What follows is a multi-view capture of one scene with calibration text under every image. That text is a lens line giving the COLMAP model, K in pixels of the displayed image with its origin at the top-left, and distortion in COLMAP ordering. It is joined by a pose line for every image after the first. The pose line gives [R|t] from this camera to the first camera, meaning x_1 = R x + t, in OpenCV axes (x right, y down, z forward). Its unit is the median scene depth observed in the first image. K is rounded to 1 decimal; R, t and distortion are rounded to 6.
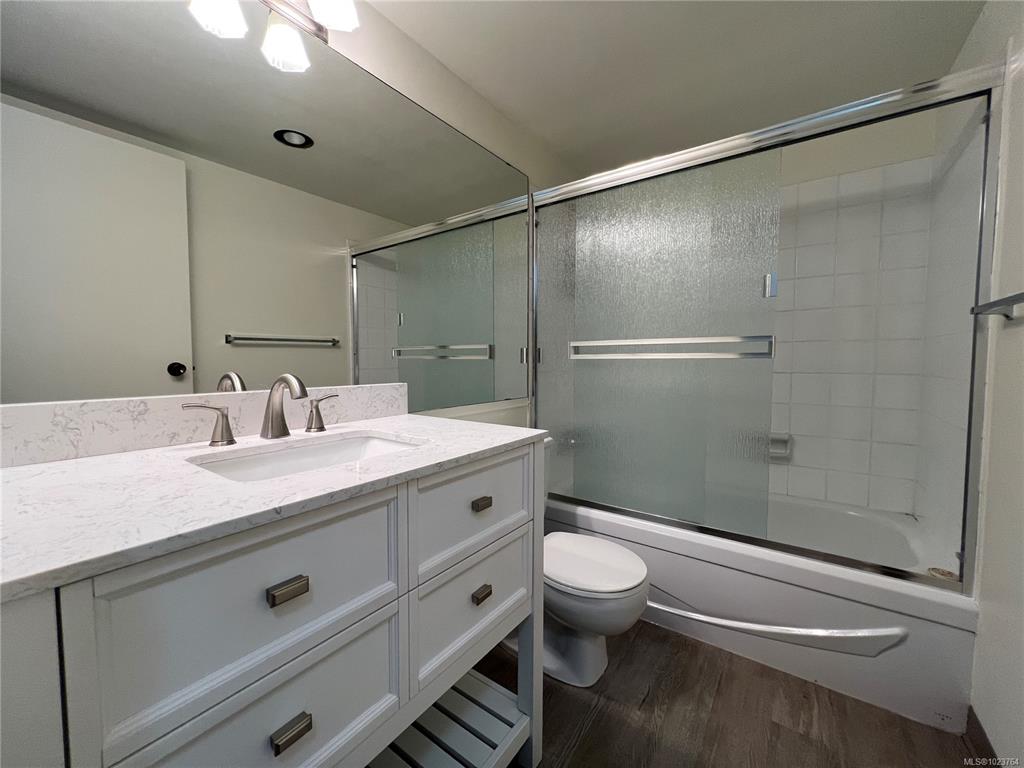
lens RADIAL K [[407.9, 0, 512.0], [0, 407.9, 382.9], [0, 0, 1]] dist [-0.003516, 0.000913]
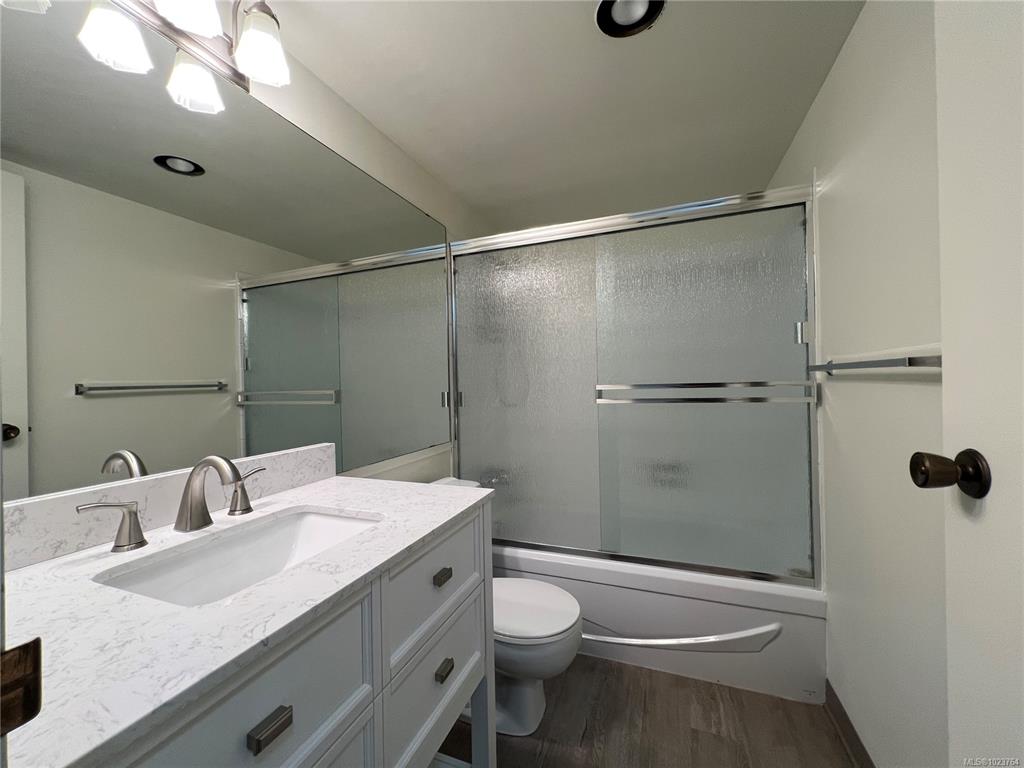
lens RADIAL K [[407.9, 0, 511.3], [0, 407.9, 383.0], [0, 0, 1]] dist [-0.000537, -0.000495]
pose [[0.967409, -0.021380, 0.252316, -0.106050], [0.035360, 0.998072, -0.051003, -0.082851], [-0.250739, 0.058262, 0.966300, -0.022800]]
